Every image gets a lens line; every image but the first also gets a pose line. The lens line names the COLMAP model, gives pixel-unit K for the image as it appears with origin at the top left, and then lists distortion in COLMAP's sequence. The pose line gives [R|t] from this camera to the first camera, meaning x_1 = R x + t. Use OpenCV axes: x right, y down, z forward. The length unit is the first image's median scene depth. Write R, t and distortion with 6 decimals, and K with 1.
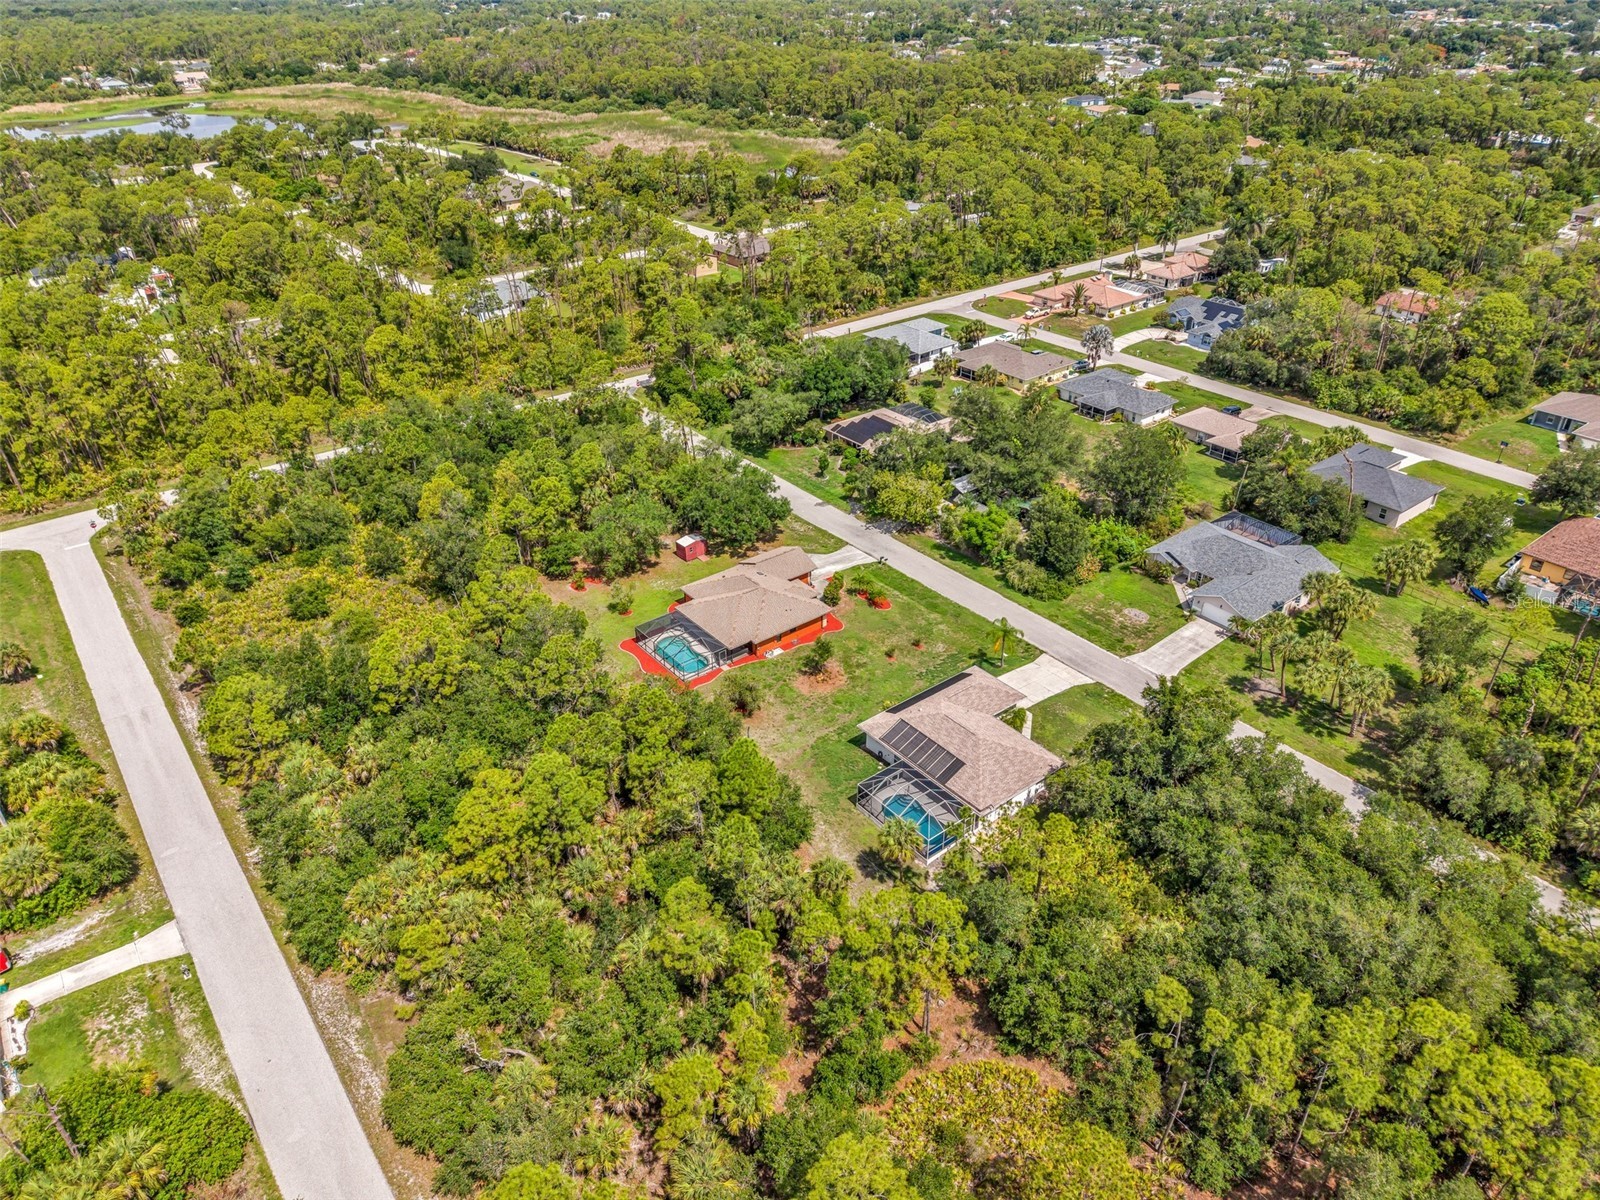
lens RADIAL K [[1068.2, 0, 796.1], [0, 1068.2, 597.7], [0, 0, 1]] dist [0.039774, -0.041703]
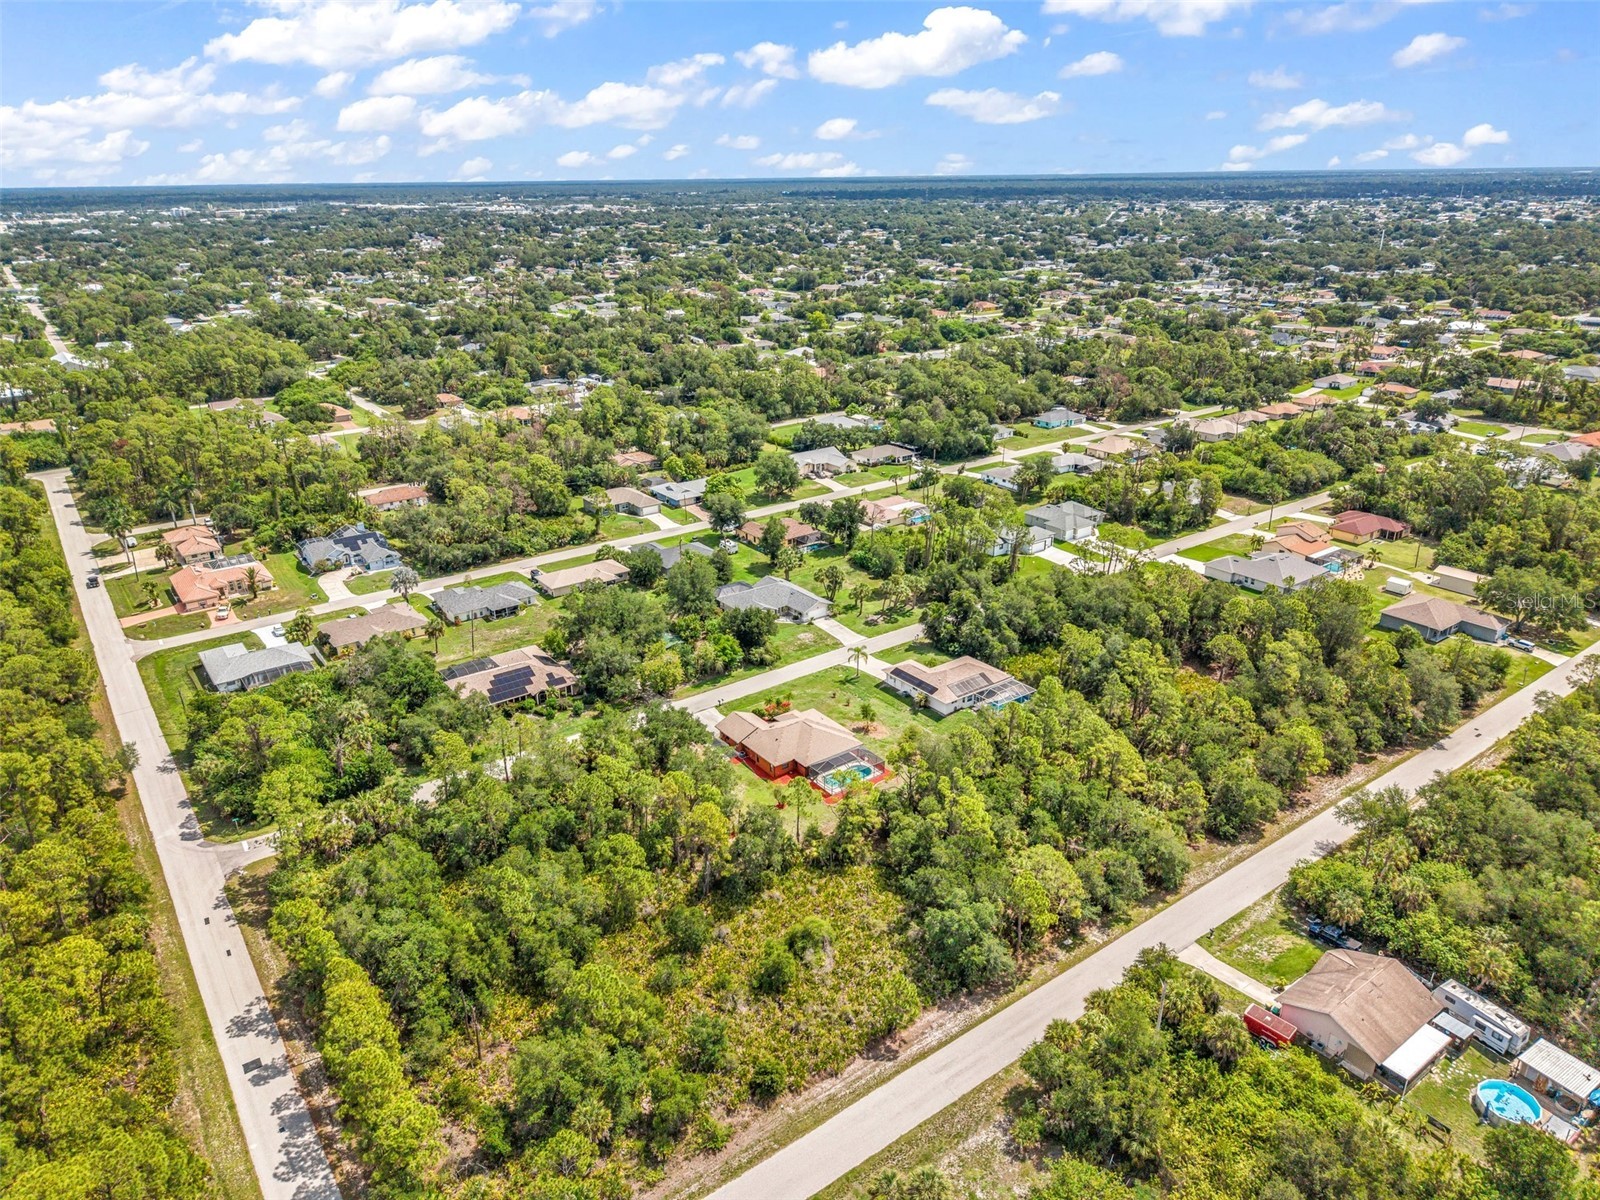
lens RADIAL K [[1036.1, 0, 808.1], [0, 1036.1, 632.4], [0, 0, 1]] dist [0.074364, -0.102586]
pose [[0.021254, -0.388025, 0.921404, -1.028709], [0.522794, 0.789883, 0.320579, -0.441944], [-0.852194, 0.474891, 0.219645, 0.549507]]
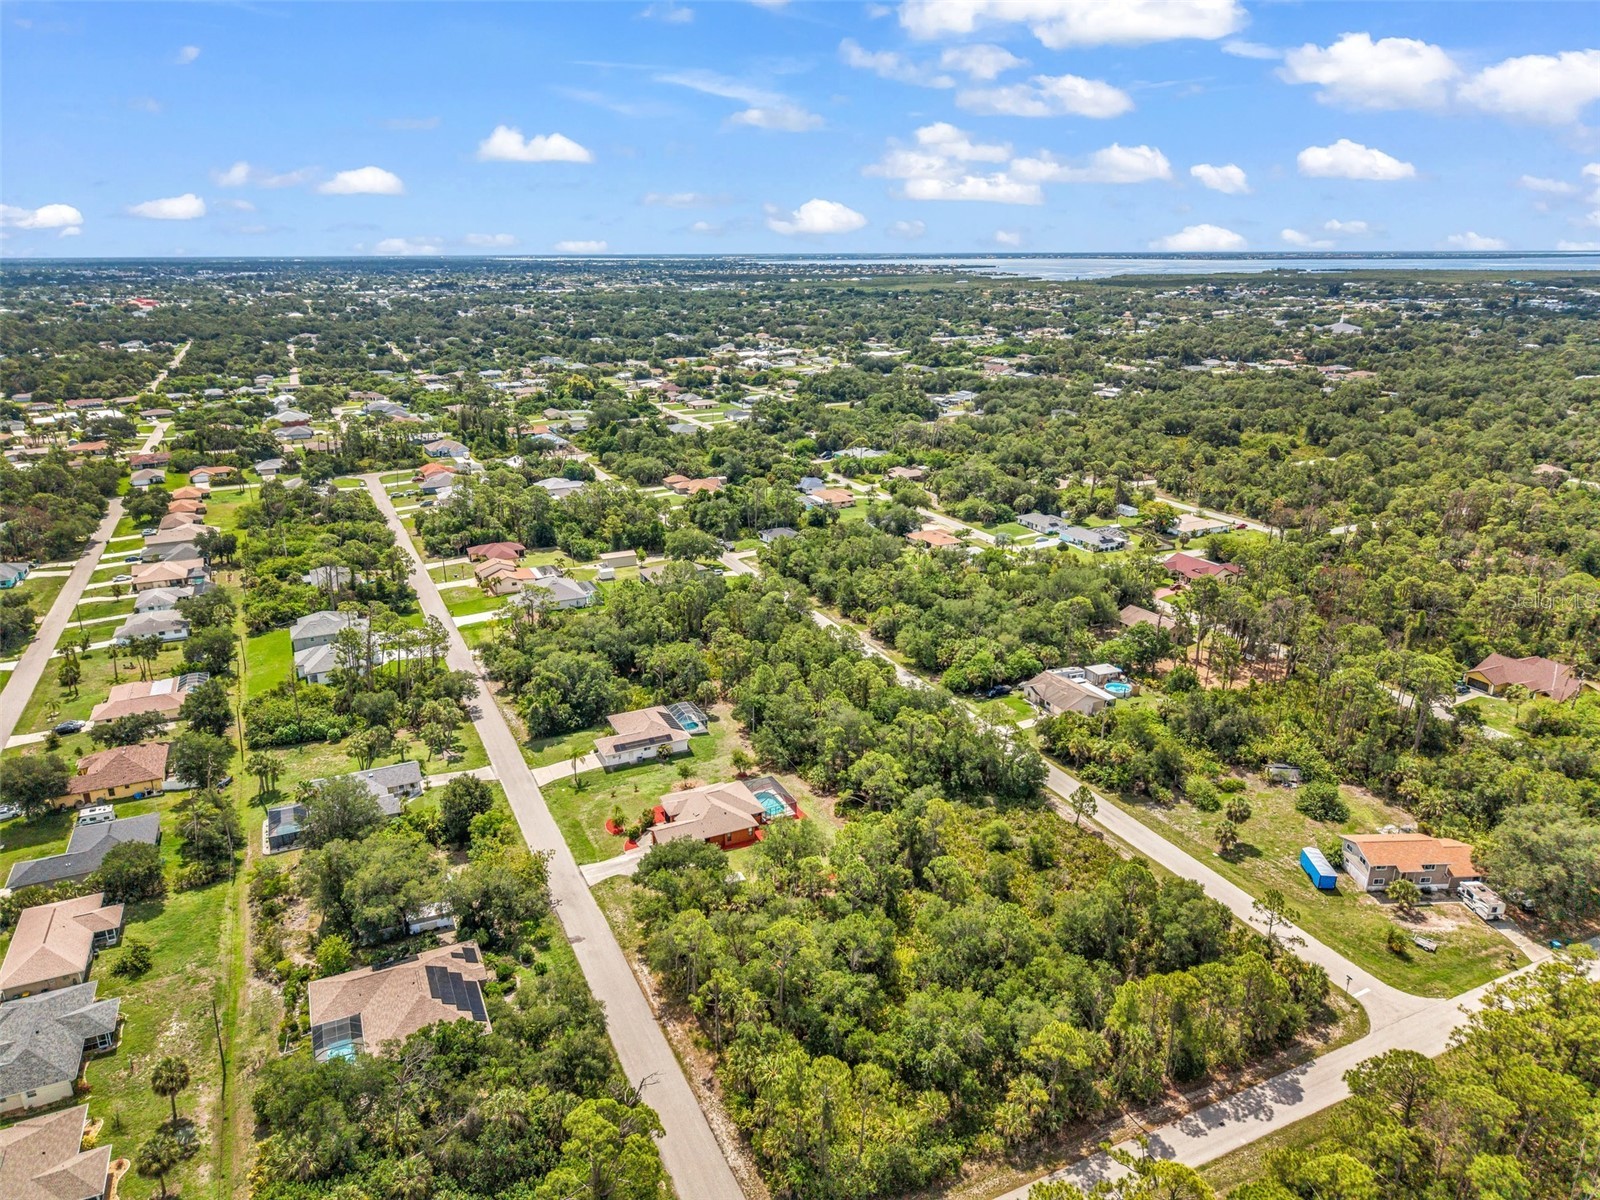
lens RADIAL K [[1052.4, 0, 800.6], [0, 1052.4, 628.7], [0, 0, 1]] dist [0.084367, -0.100729]
pose [[-0.976185, -0.057455, 0.209195, -0.368175], [0.124846, 0.639831, 0.758307, -1.003298], [-0.177418, 0.766365, -0.617420, 1.413084]]
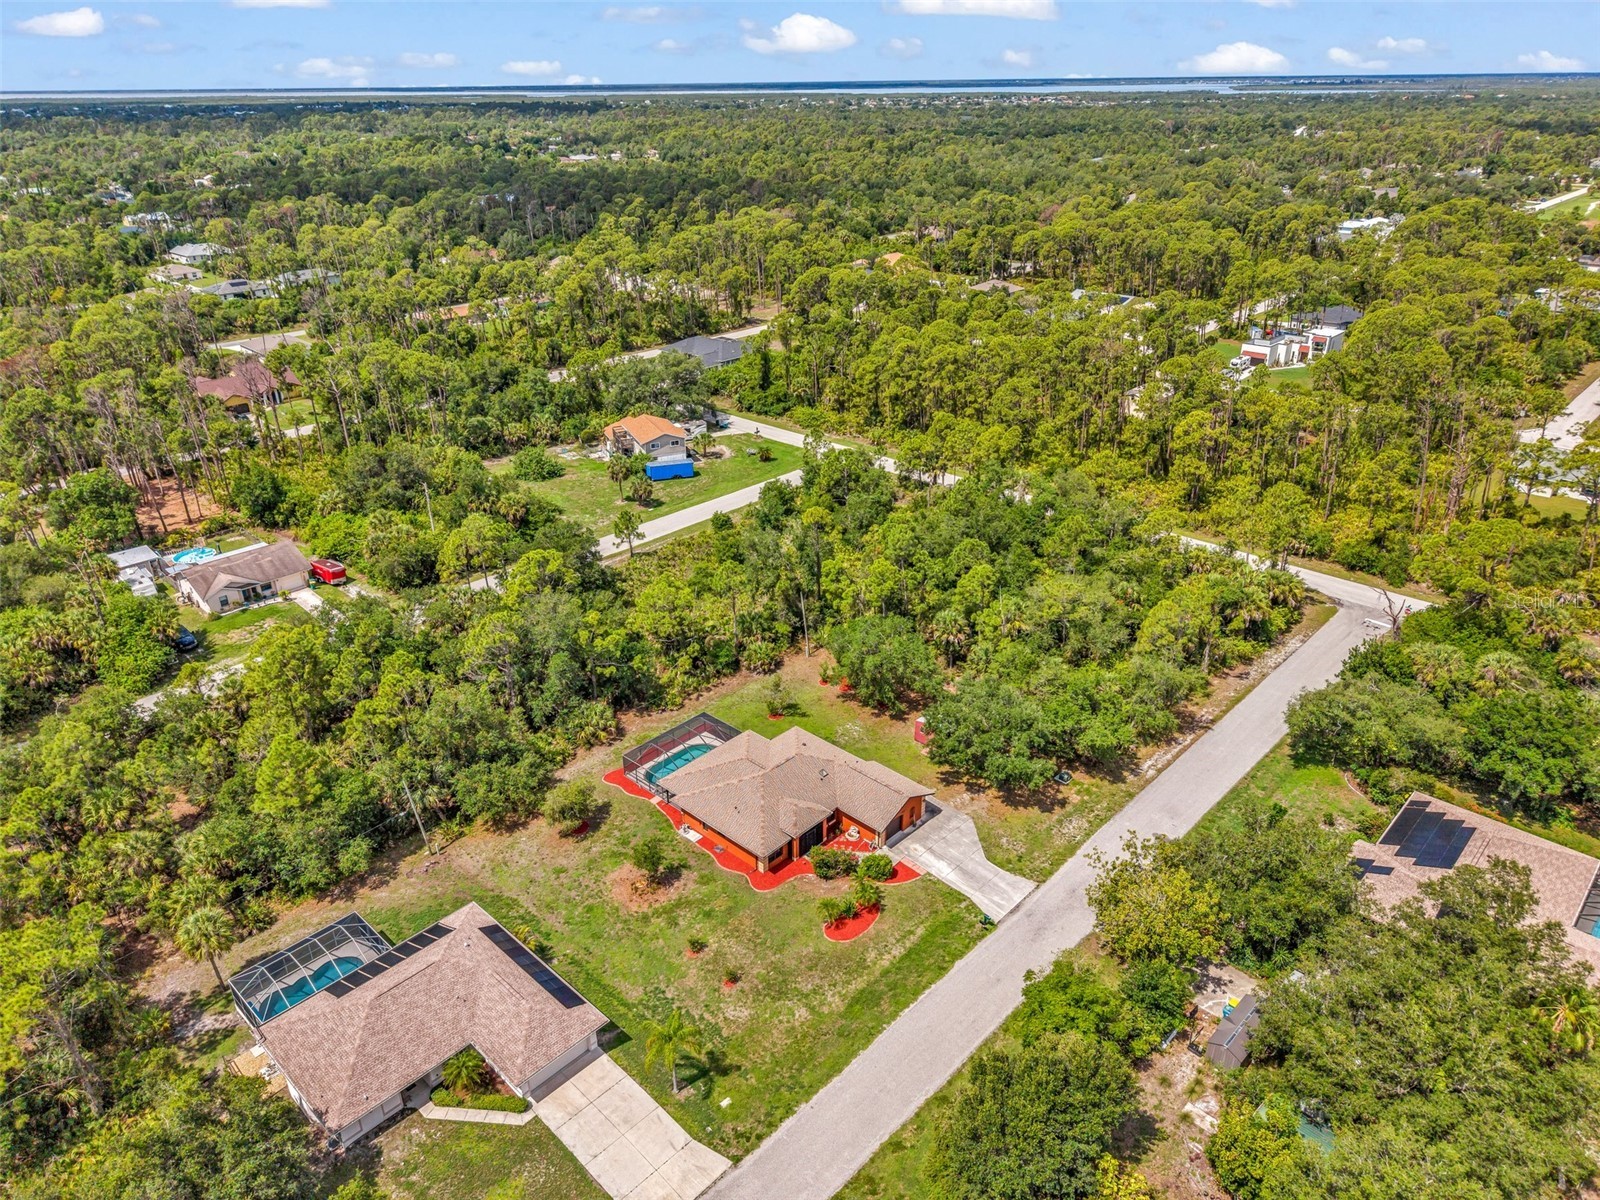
lens RADIAL K [[1068.2, 0, 796.1], [0, 1068.2, 597.7], [0, 0, 1]] dist [0.039774, -0.041703]
pose [[0.147463, 0.439782, -0.885916, 0.487326], [-0.500663, 0.805665, 0.316608, -0.299069], [0.852990, 0.396858, 0.338988, 0.607567]]
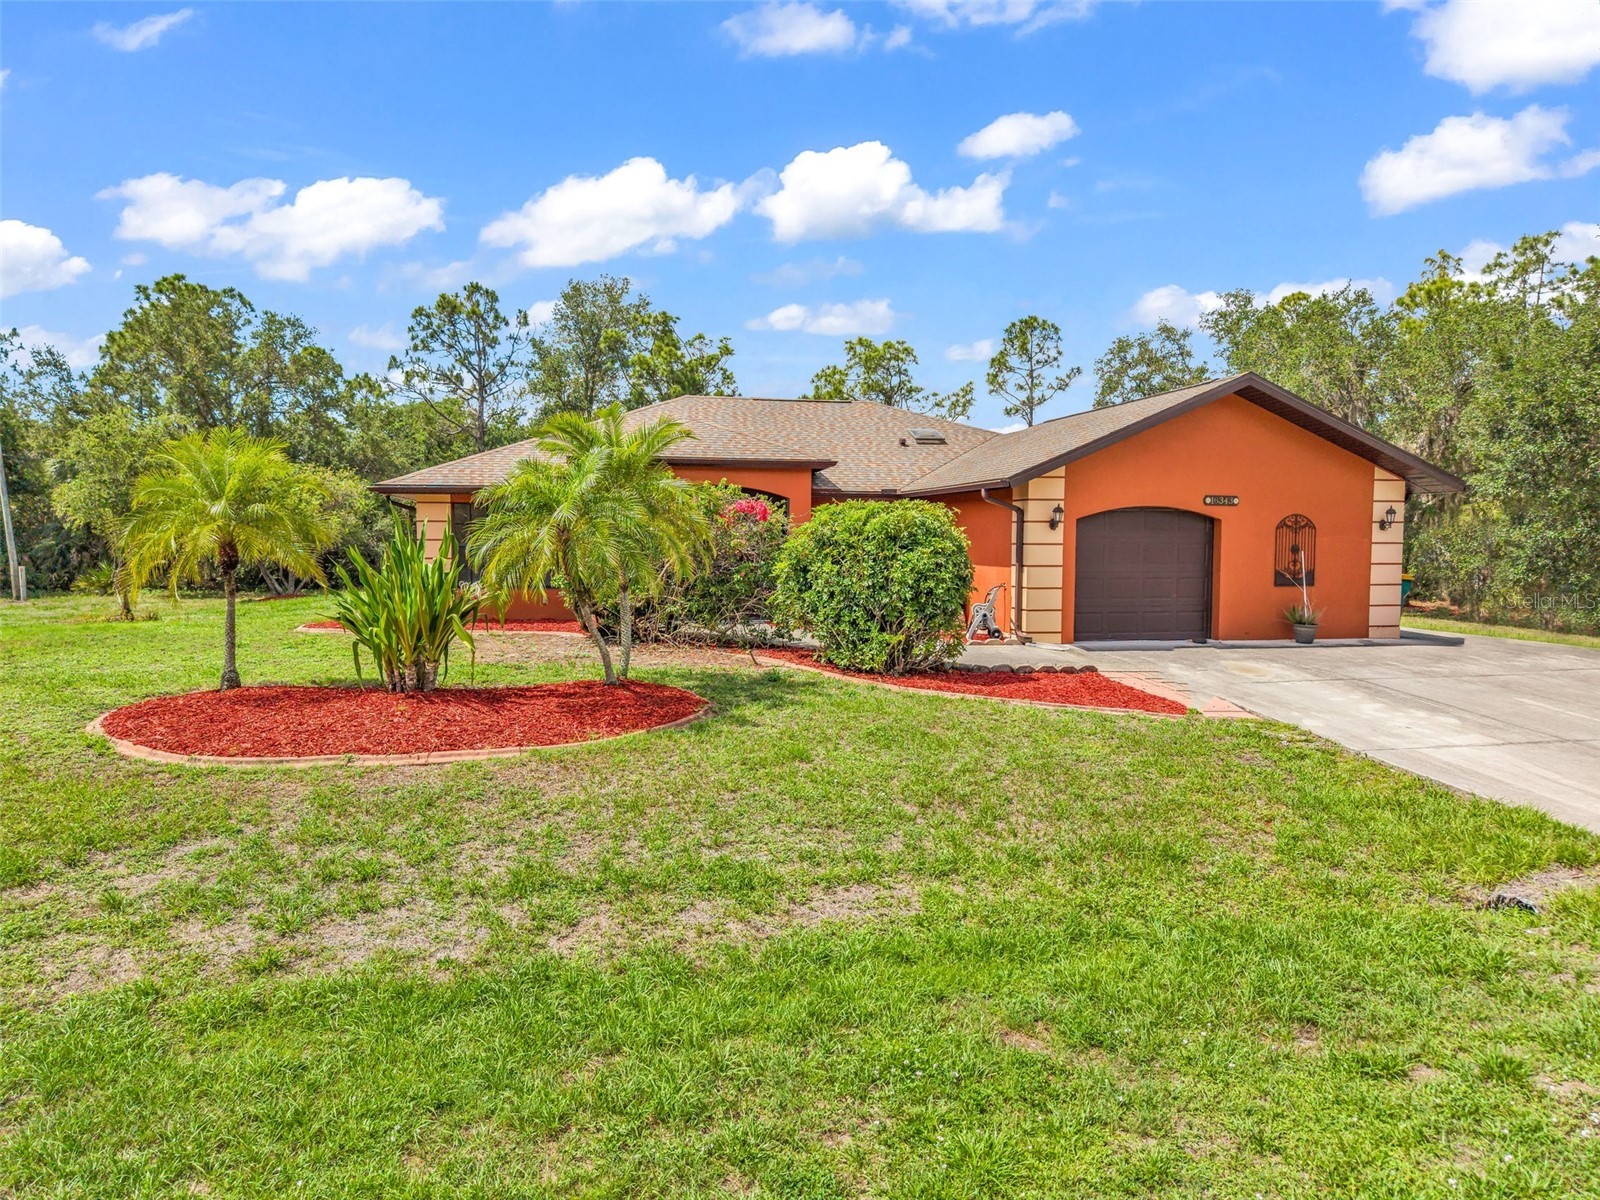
lens RADIAL K [[1078.2, 0, 797.7], [0, 1078.2, 600.7], [0, 0, 1]] dist [0.012733, -0.006597]
pose [[-0.443750, 0.059503, -0.894173, 0.117401], [-0.462496, 0.839437, 0.285383, -0.035935], [0.767583, 0.540190, -0.344980, 0.931344]]
